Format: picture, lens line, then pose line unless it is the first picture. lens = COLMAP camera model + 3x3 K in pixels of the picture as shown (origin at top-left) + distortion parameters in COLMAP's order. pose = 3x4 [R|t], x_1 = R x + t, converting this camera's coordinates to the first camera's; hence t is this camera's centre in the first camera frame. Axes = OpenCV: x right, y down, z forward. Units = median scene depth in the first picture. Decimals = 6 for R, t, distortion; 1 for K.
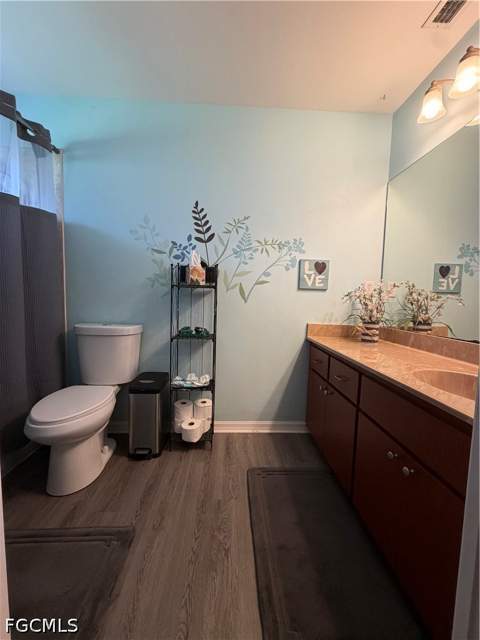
lens RADIAL K [[253.7, 0, 240.0], [0, 253.7, 320.0], [0, 0, 1]] dist [-0.001417, -0.000499]
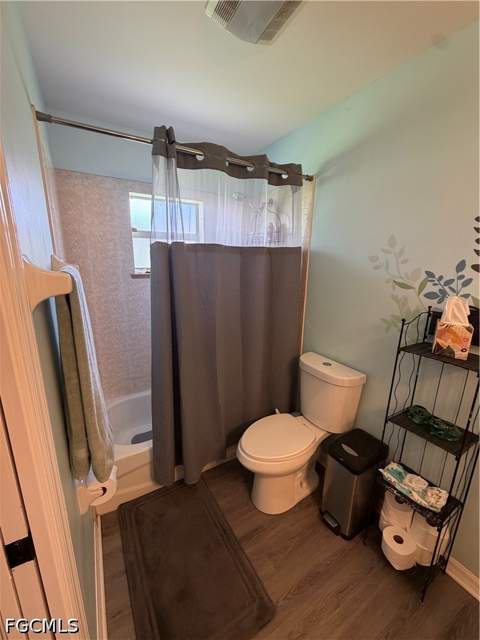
lens RADIAL K [[253.7, 0, 240.0], [0, 253.7, 320.0], [0, 0, 1]] dist [-0.001417, -0.000499]
pose [[0.469835, 0.185369, -0.863072, 0.091530], [-0.074790, 0.982547, 0.170316, -0.266916], [0.879581, -0.015471, 0.475498, 0.274823]]
